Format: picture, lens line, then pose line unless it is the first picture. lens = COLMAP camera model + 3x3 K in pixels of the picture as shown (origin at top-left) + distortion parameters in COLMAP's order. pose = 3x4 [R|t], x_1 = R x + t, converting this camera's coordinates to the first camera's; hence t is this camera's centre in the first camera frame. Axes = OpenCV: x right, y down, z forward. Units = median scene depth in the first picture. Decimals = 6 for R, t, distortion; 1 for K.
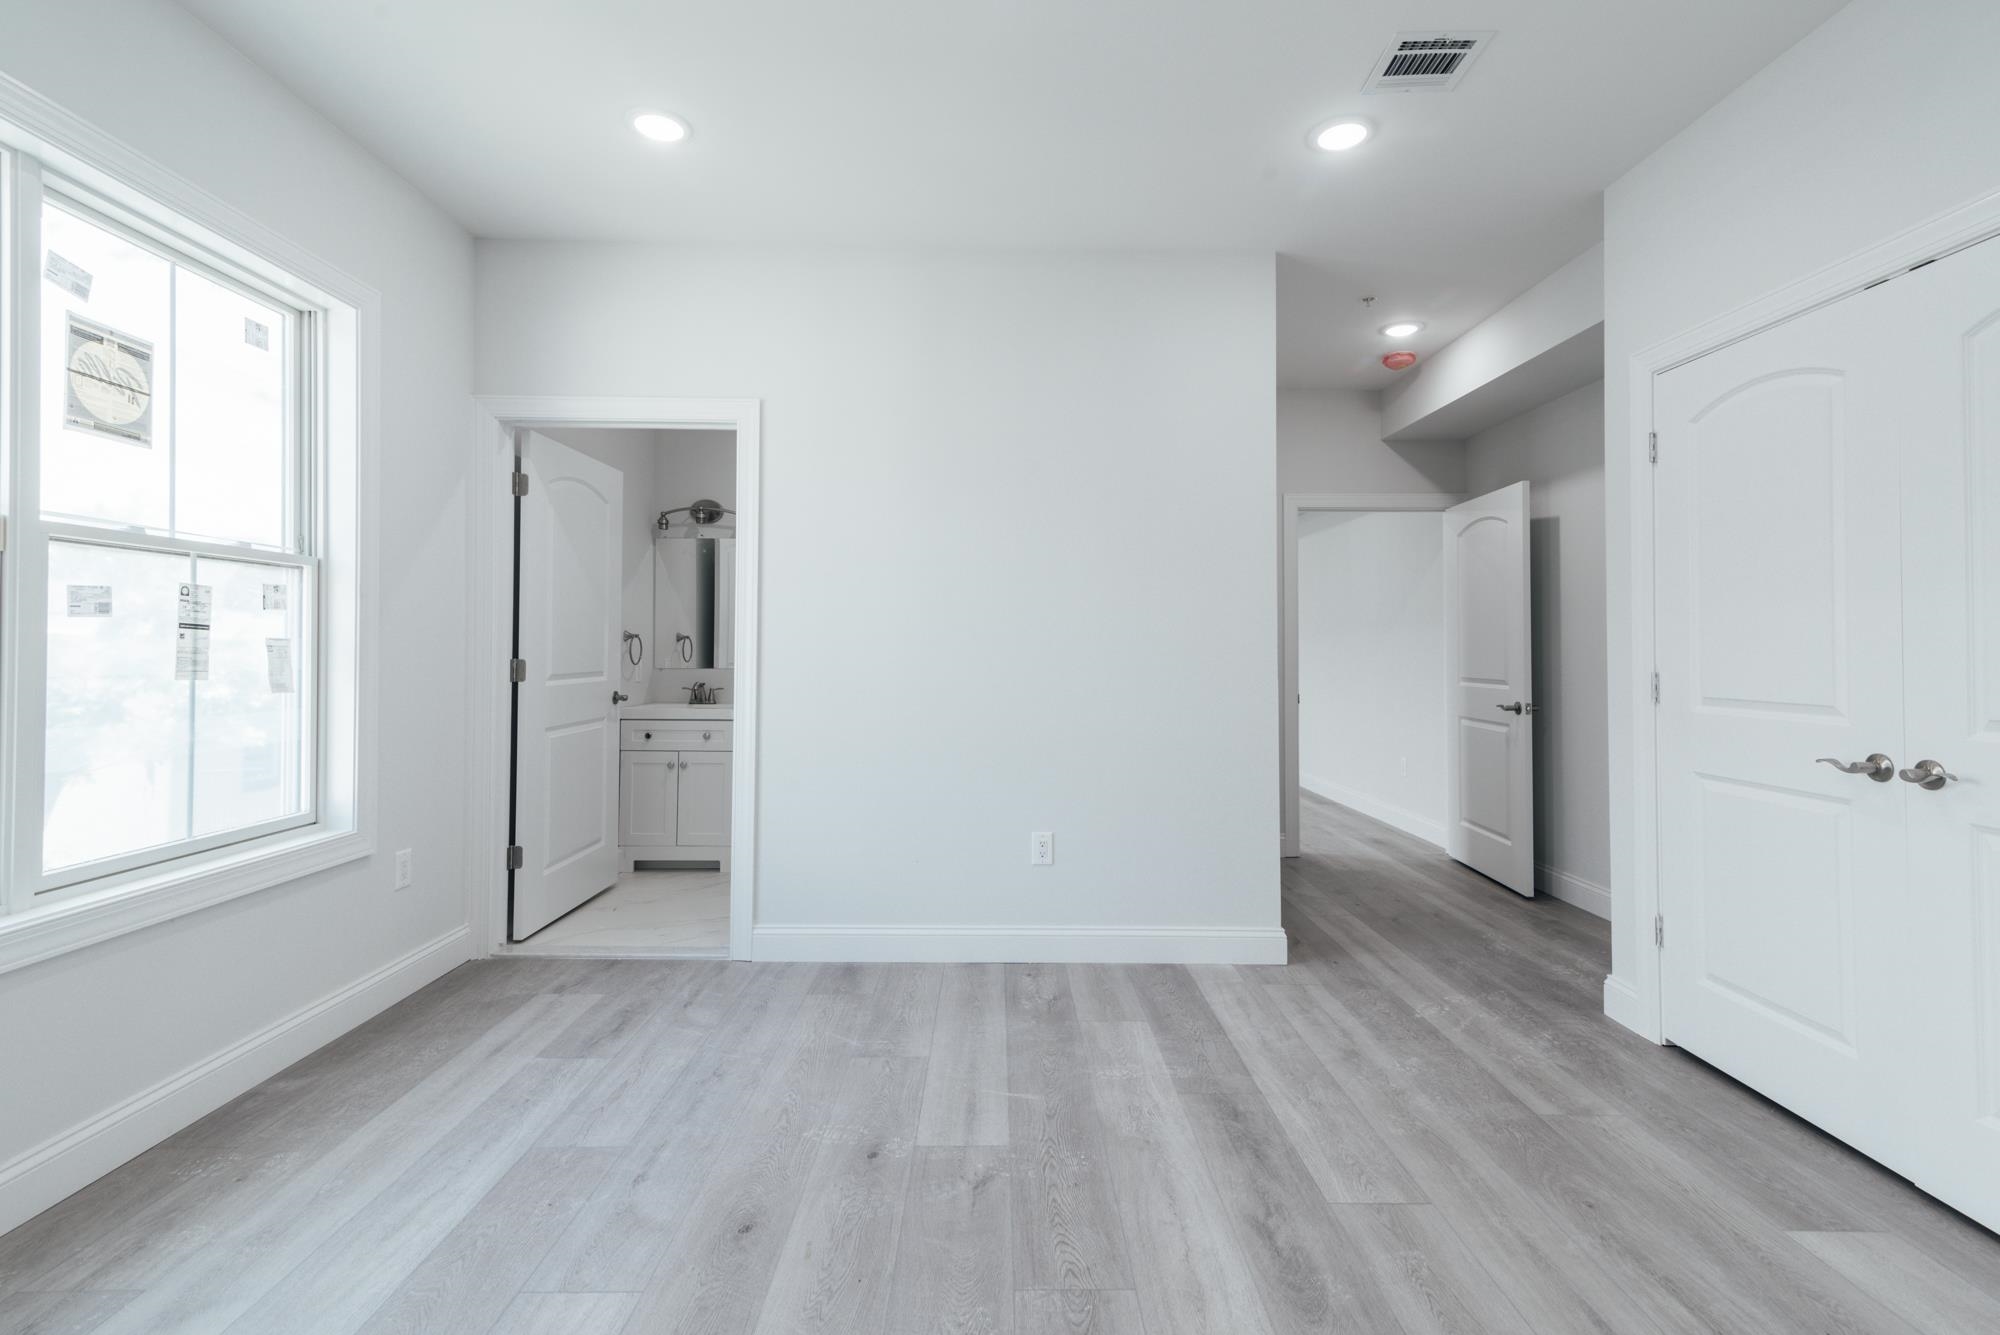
lens RADIAL K [[915.6, 0, 1002.2], [0, 915.6, 639.0], [0, 0, 1]] dist [0.014036, -0.001246]
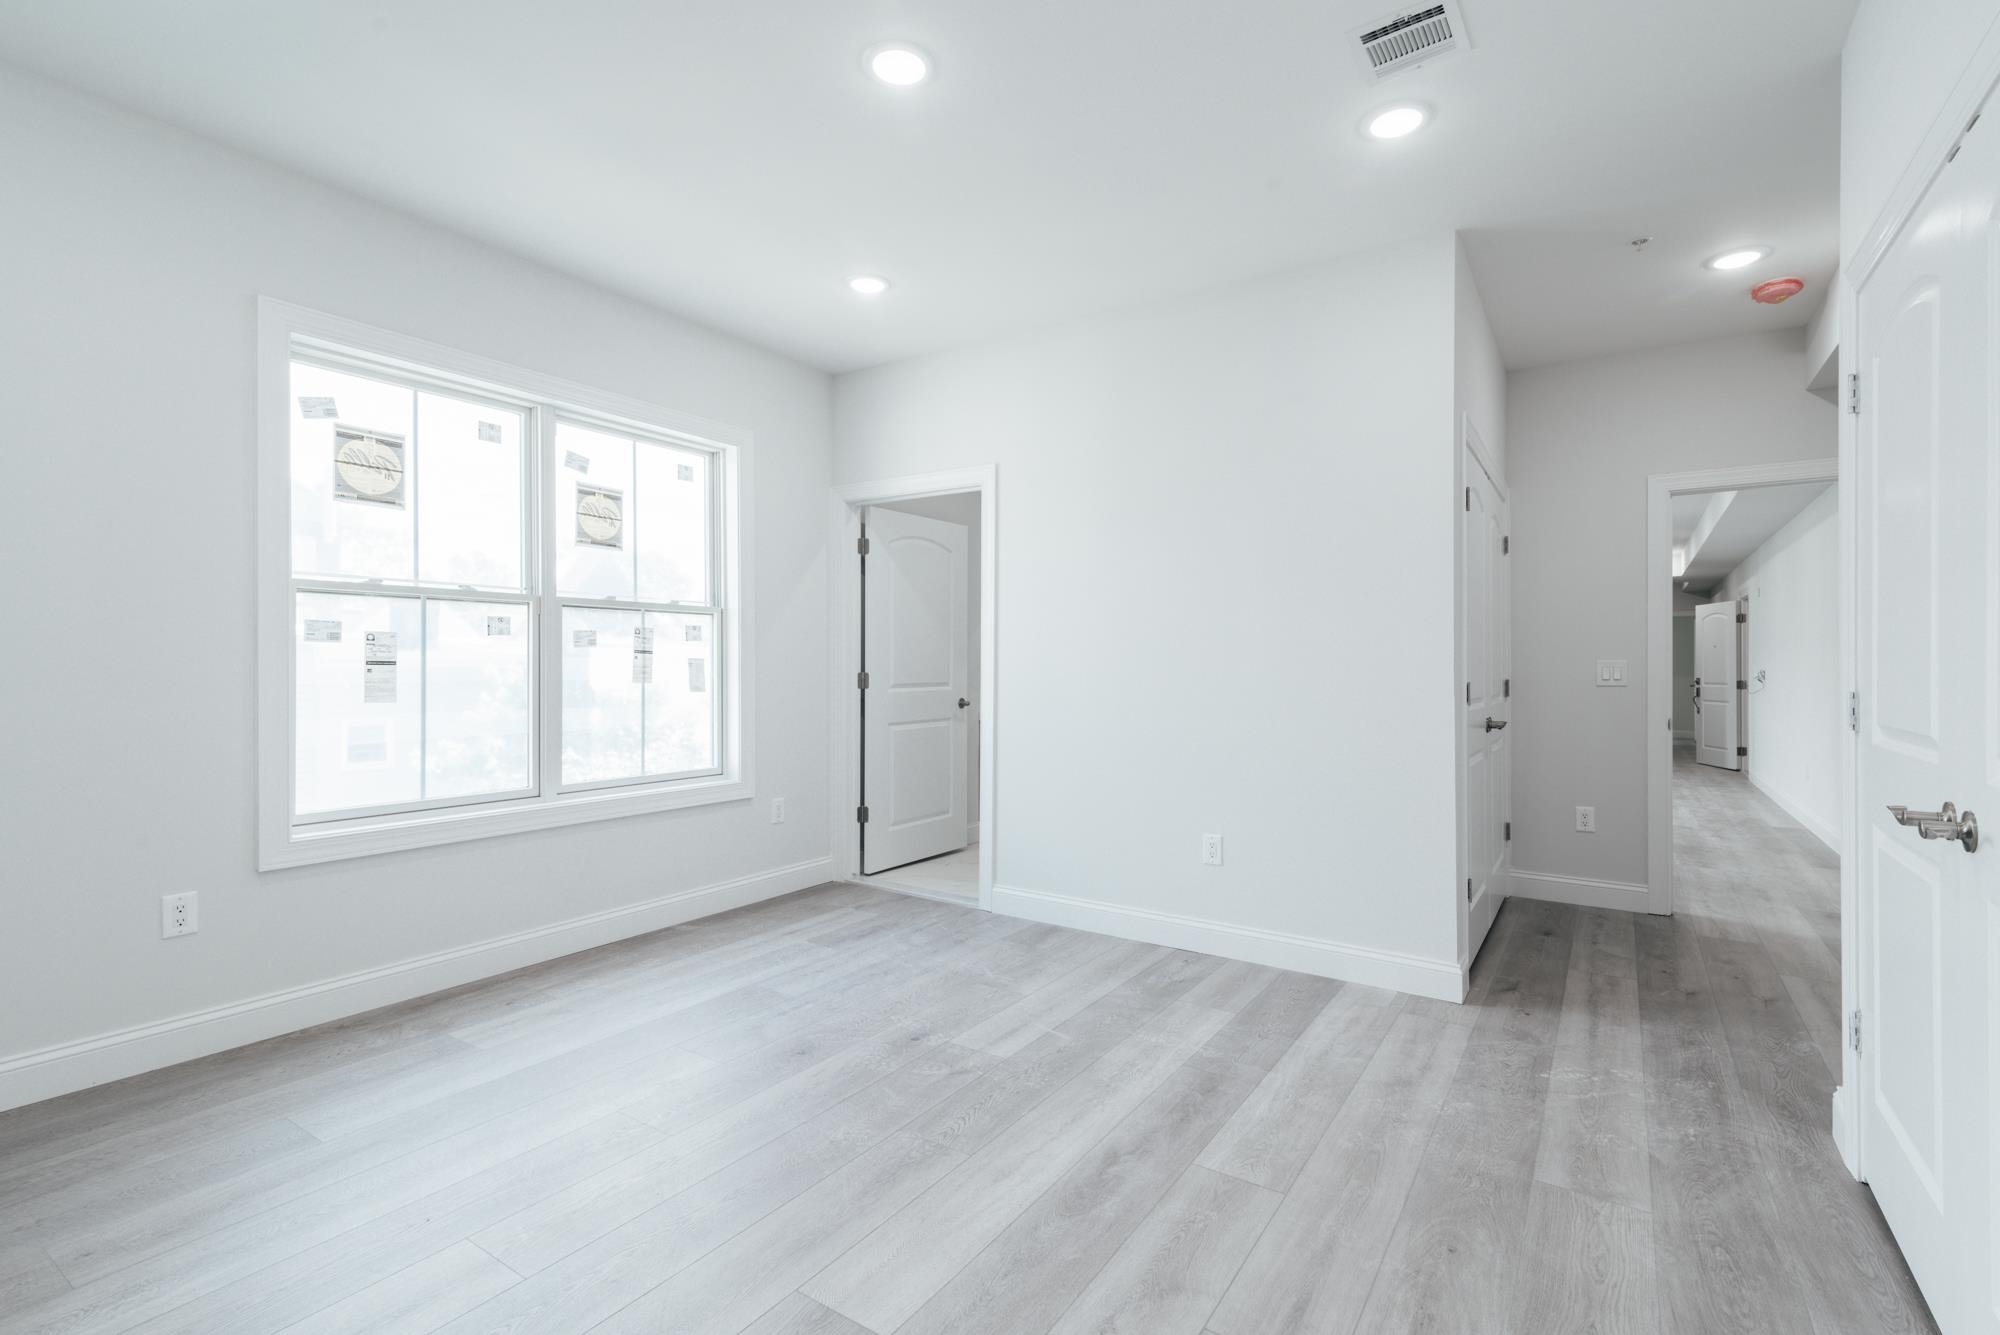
lens RADIAL K [[902.3, 0, 1012.6], [0, 902.3, 672.2], [0, 0, 1]] dist [0.015163, -0.001124]
pose [[0.828861, 0.001969, -0.559451, 0.599443], [0.007661, 0.999860, 0.014868, 0.004204], [0.559402, -0.016609, 0.828730, -0.009098]]
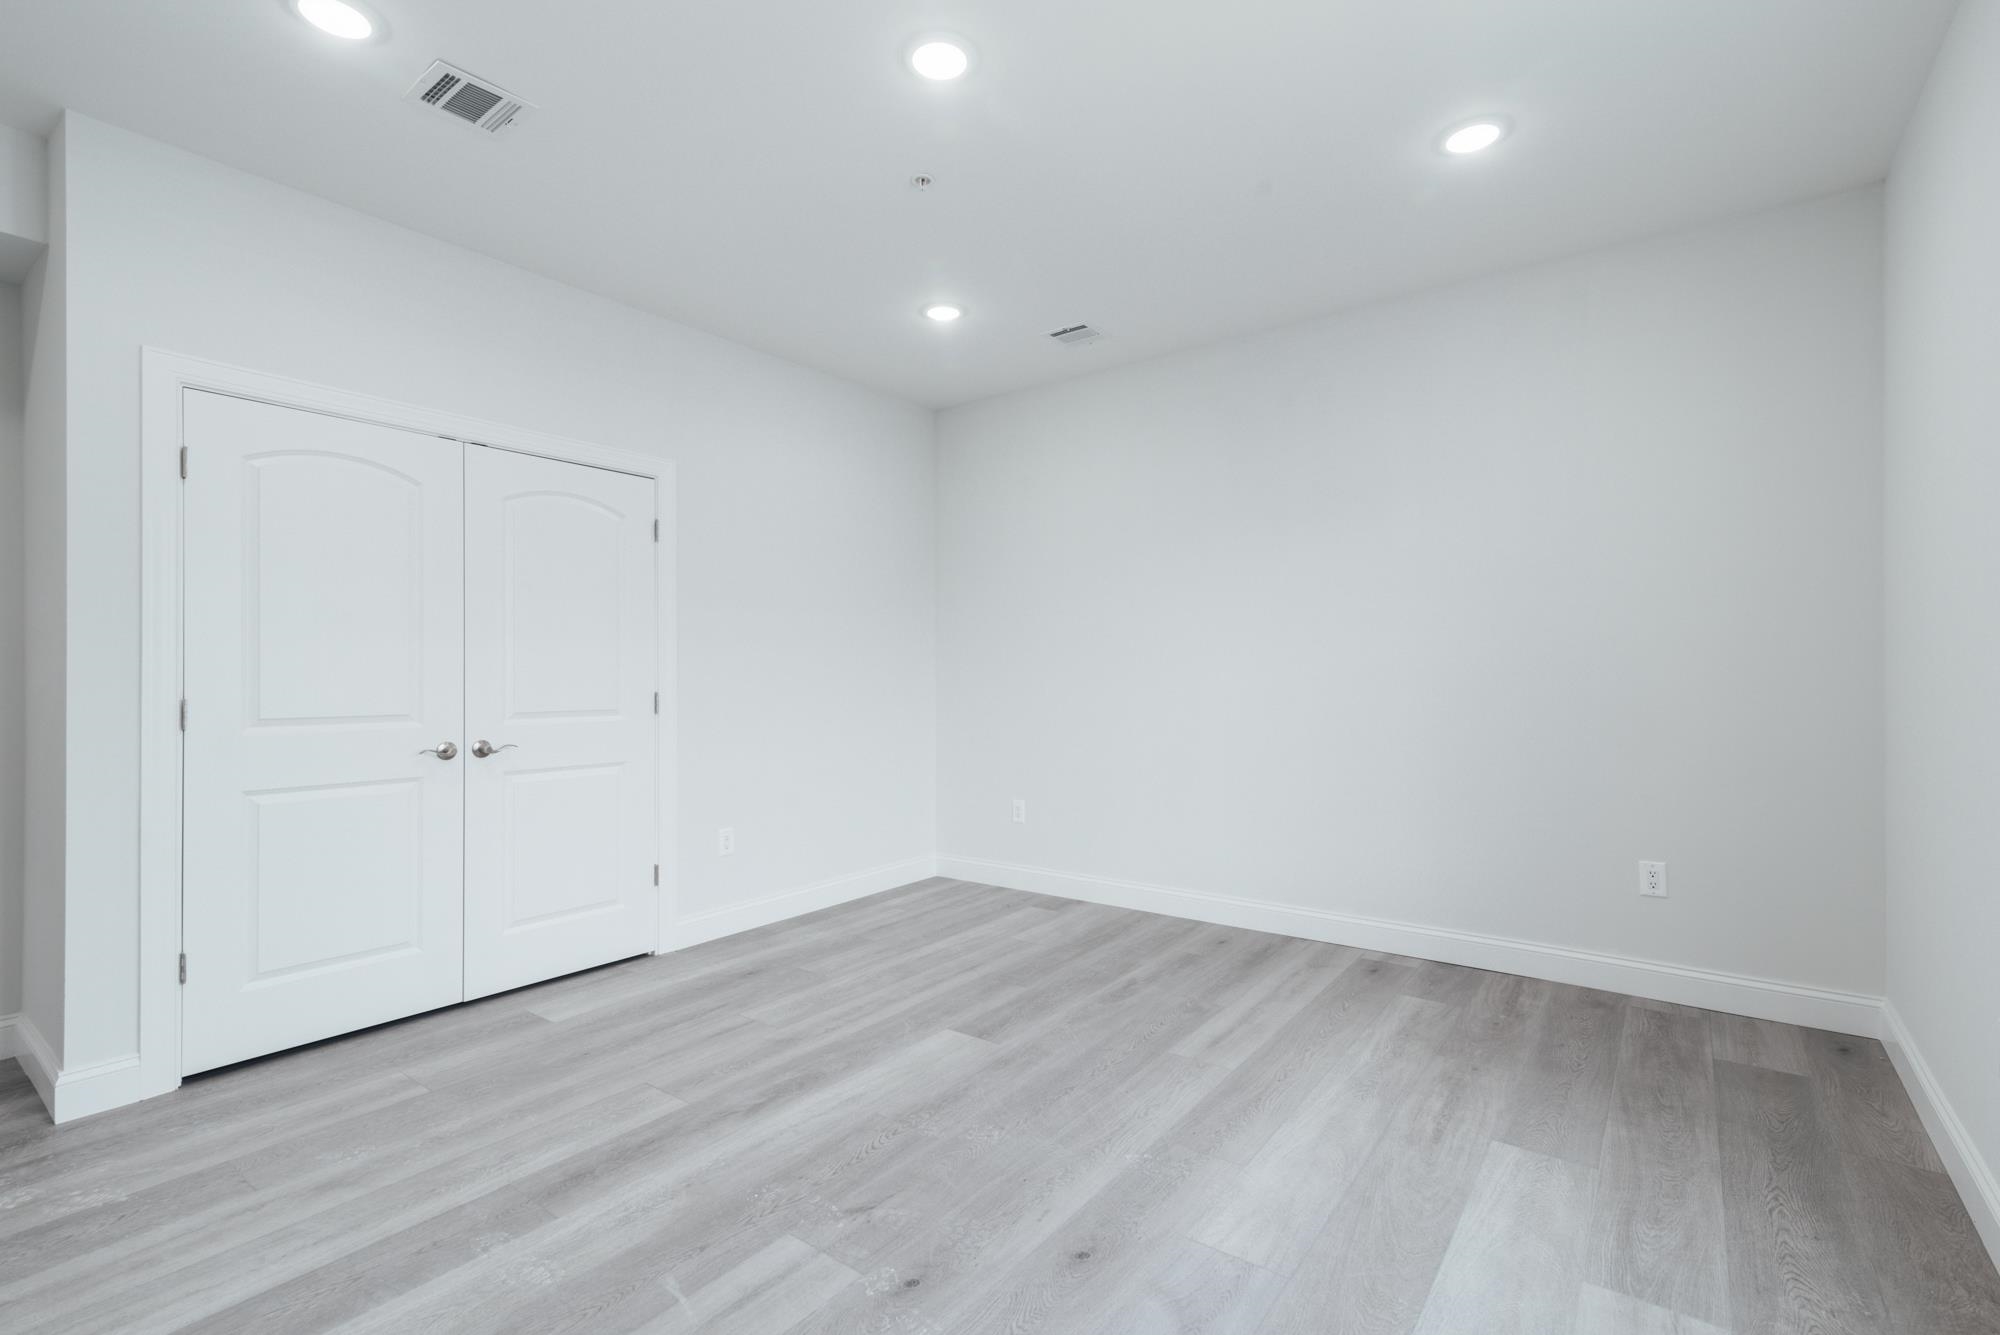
lens RADIAL K [[902.3, 0, 1012.6], [0, 902.3, 672.2], [0, 0, 1]] dist [0.015163, -0.001124]
pose [[-0.801200, -0.000750, 0.598396, -0.589649], [-0.009010, 0.999901, -0.010810, 0.011980], [-0.598328, -0.014053, -0.801128, 1.346051]]
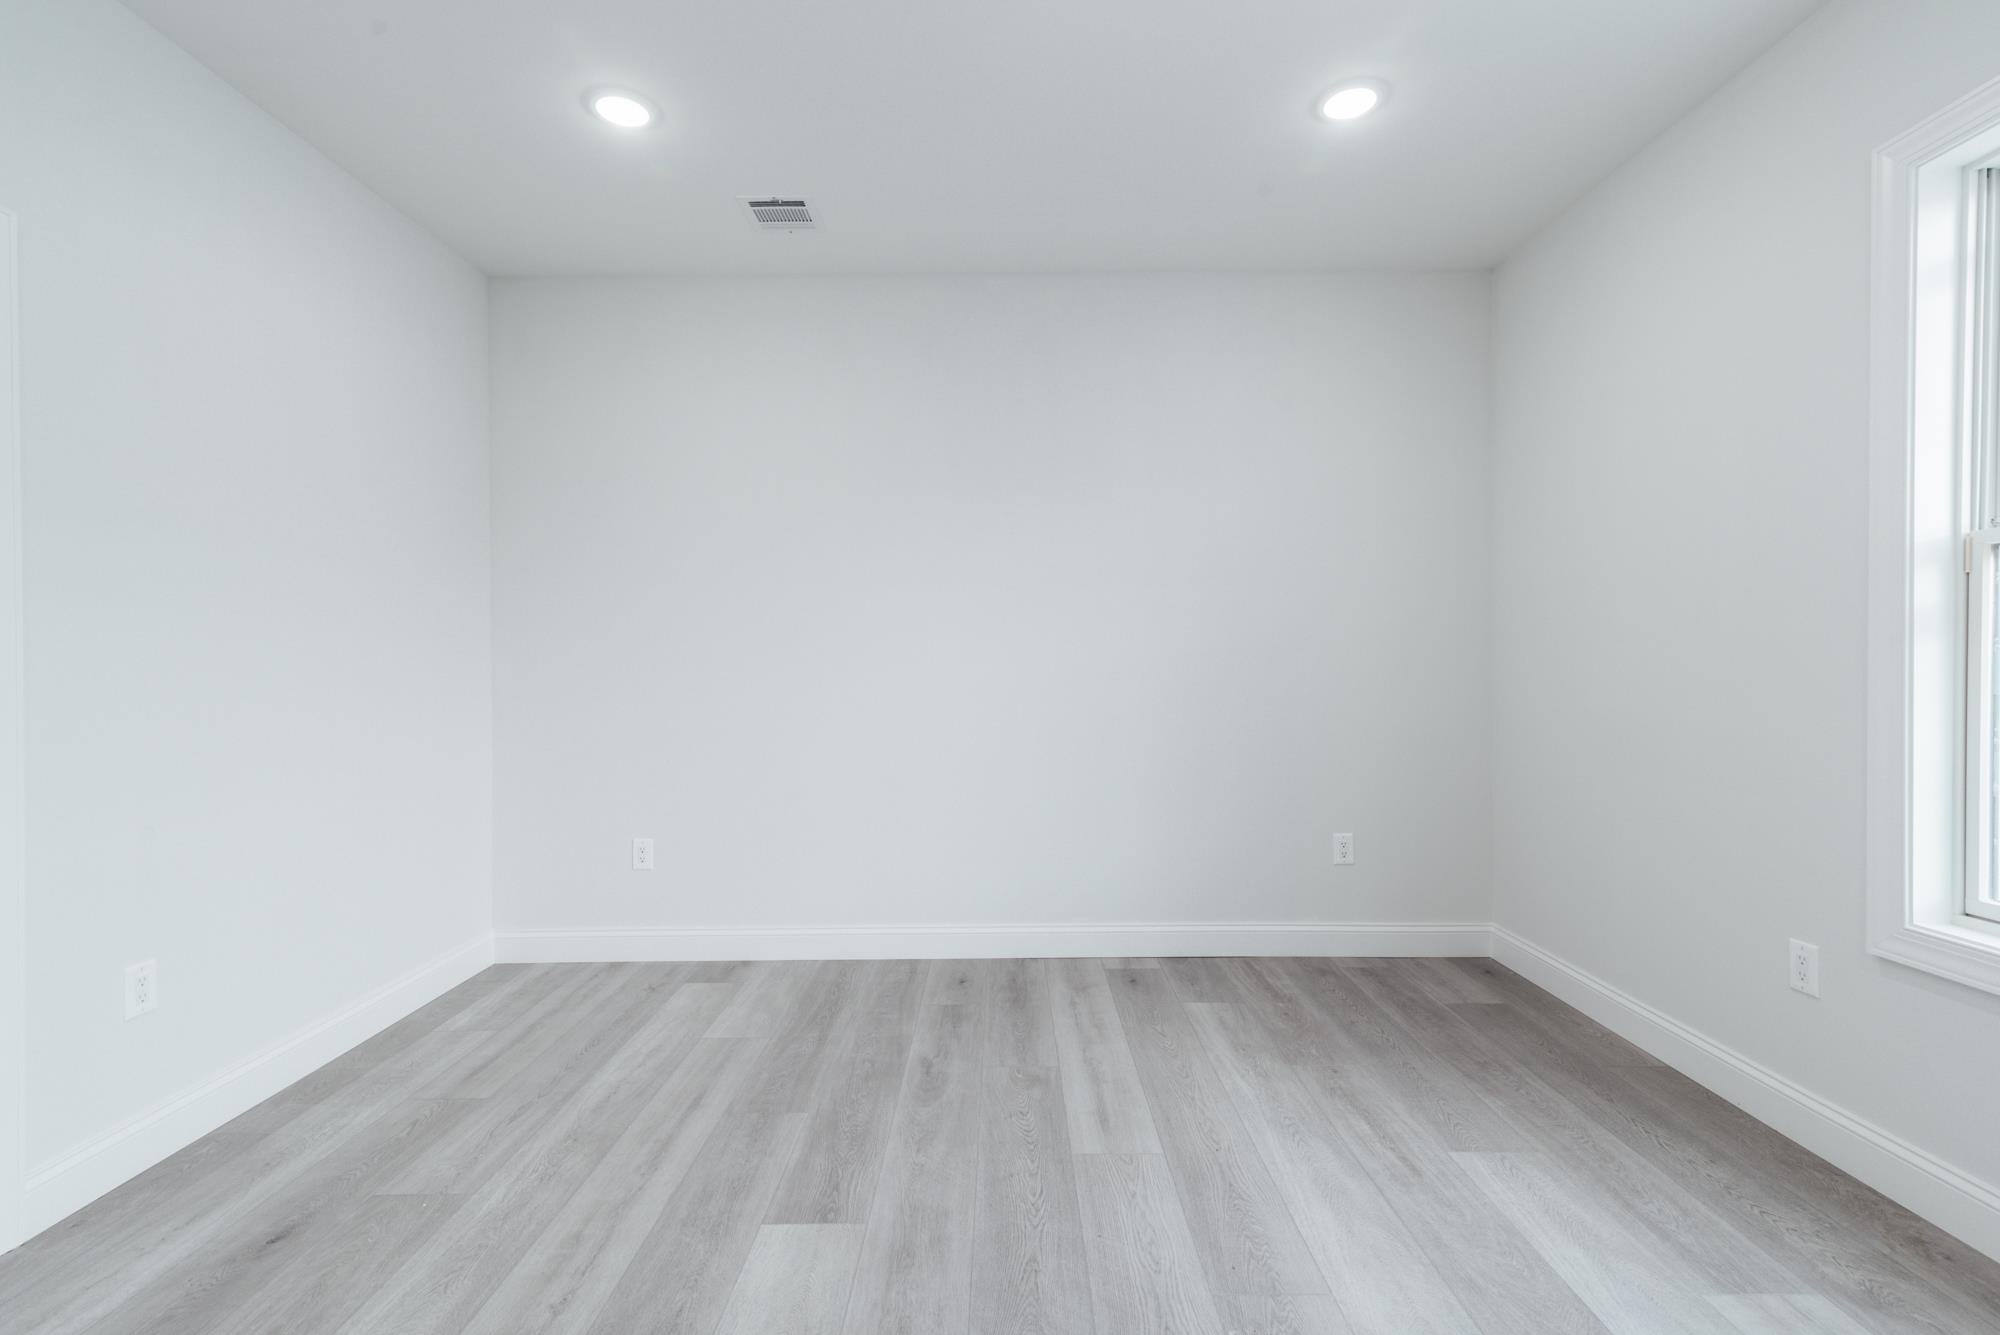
lens RADIAL K [[895.9, 0, 1003.1], [0, 895.9, 667.3], [0, 0, 1]] dist [0.014864, -0.001099]
pose [[-0.999989, -0.000472, 0.004628, -0.017691], [-0.000537, 0.999900, -0.014143, 0.016372], [-0.004620, -0.014145, -0.999889, 1.194198]]
